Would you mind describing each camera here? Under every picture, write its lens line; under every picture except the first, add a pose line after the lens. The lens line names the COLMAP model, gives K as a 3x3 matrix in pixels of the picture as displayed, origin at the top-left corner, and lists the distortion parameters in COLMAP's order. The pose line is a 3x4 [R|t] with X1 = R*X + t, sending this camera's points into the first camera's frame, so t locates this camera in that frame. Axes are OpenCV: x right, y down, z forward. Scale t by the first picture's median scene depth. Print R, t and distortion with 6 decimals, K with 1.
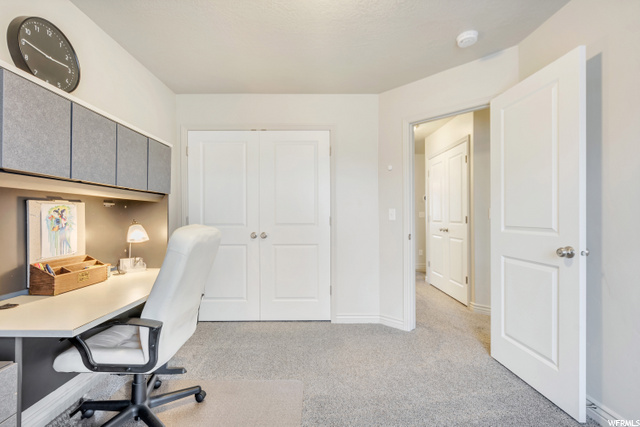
lens RADIAL K [[295.1, 0, 319.9], [0, 295.1, 213.2], [0, 0, 1]] dist [0.000456, 0.001124]
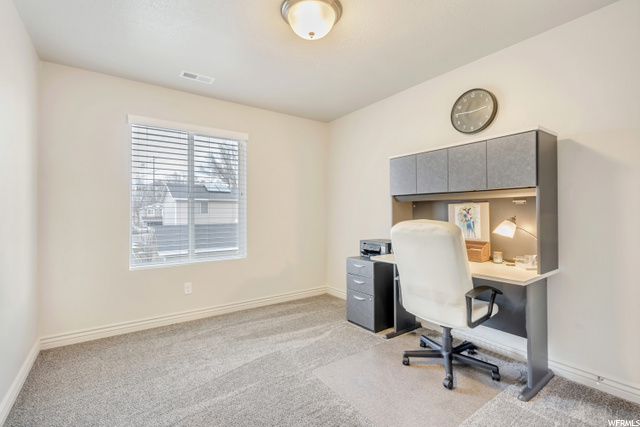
lens RADIAL K [[295.1, 0, 319.5], [0, 295.1, 213.3], [0, 0, 1]] dist [0.000456, 0.001124]
pose [[-0.809071, 0.005114, -0.587689, 0.679119], [0.006373, 0.999980, -0.000073, 0.008428], [0.587676, -0.003805, -0.809087, 1.822219]]
